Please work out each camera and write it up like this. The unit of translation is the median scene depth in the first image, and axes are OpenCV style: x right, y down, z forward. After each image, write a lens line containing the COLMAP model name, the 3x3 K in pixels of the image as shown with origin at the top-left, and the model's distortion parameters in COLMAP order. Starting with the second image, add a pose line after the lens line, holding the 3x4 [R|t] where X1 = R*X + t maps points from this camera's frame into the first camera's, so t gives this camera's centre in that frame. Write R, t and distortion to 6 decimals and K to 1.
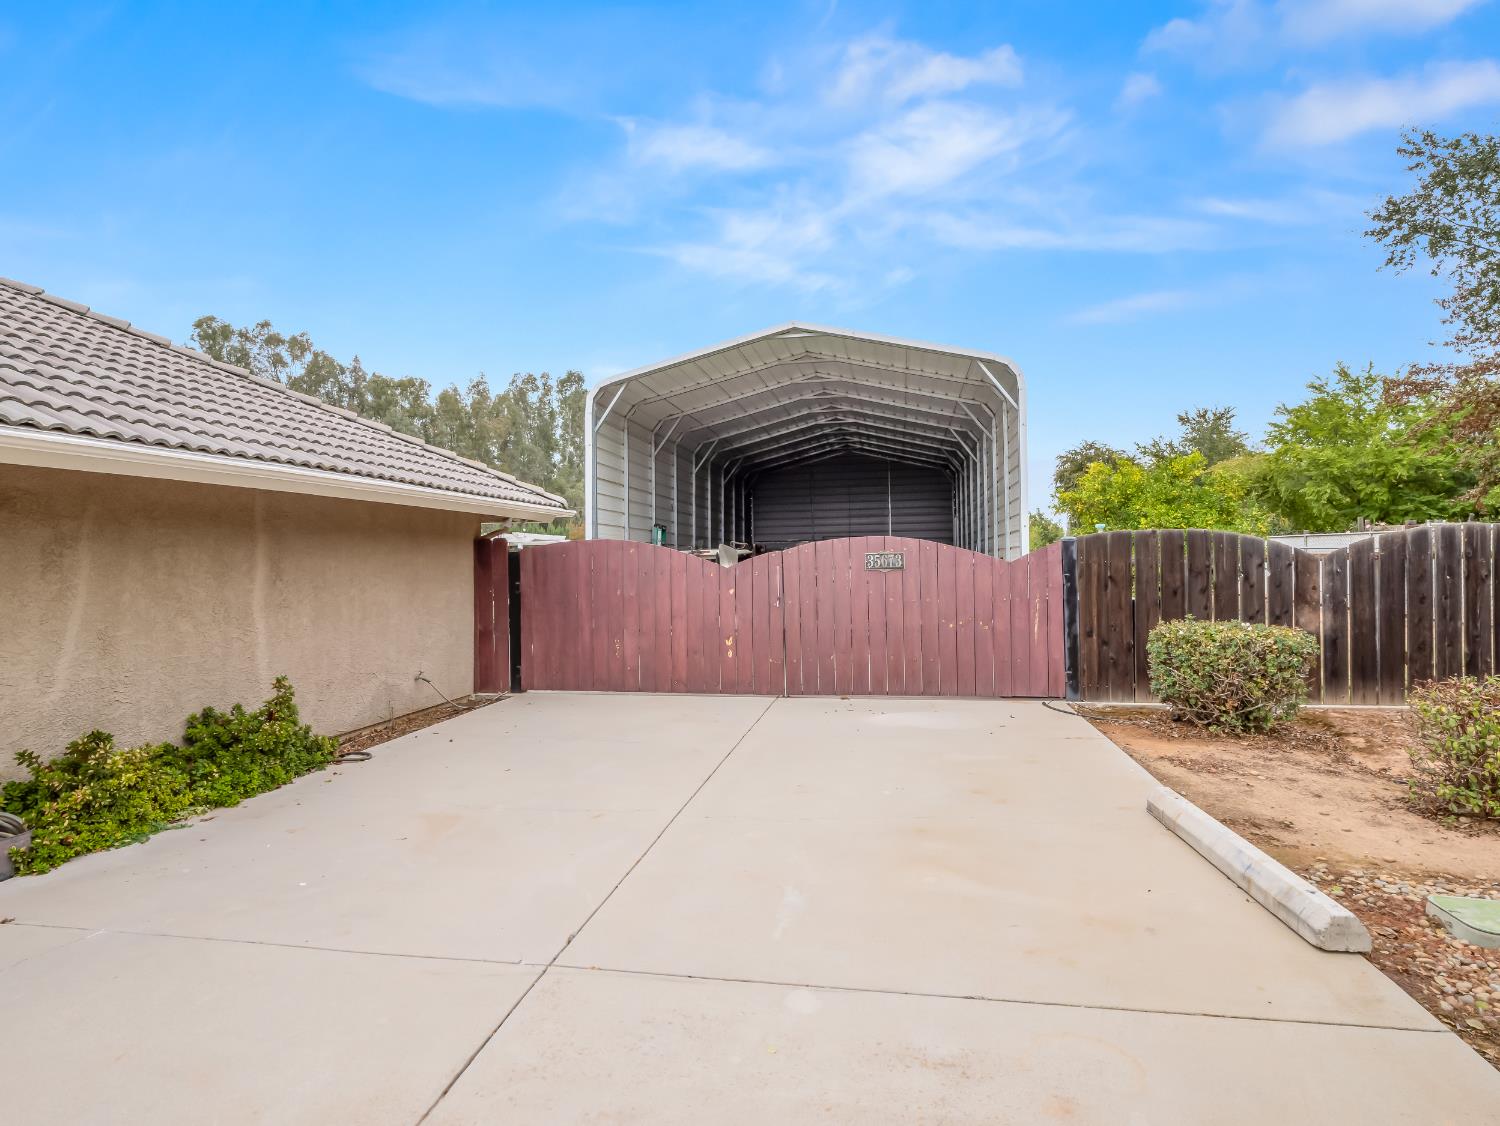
lens RADIAL K [[818.8, 0, 739.0], [0, 818.8, 559.0], [0, 0, 1]] dist [-0.001913, -0.001140]
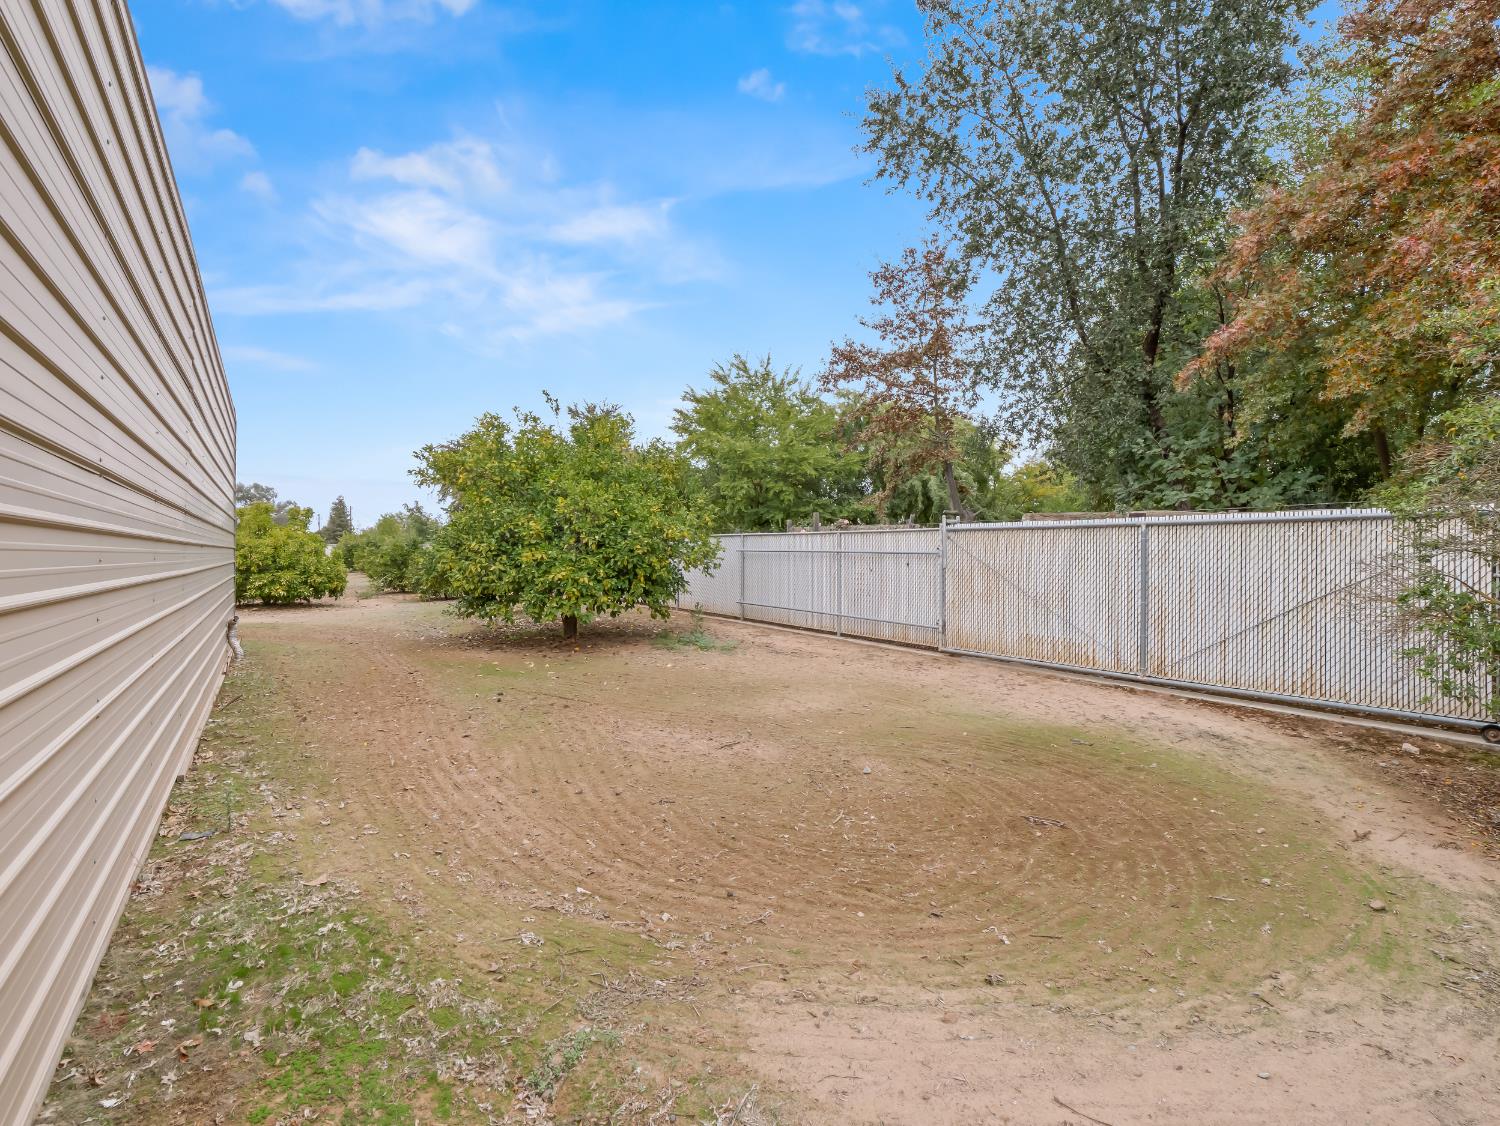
lens RADIAL K [[719.5, 0, 746.9], [0, 719.5, 549.8], [0, 0, 1]] dist [-0.016341, -0.000279]
pose [[0.713494, 0.025443, 0.700199, 0.166684], [-0.018921, 0.999676, -0.017045, -0.001525], [-0.700406, -0.001087, 0.713744, 0.405903]]
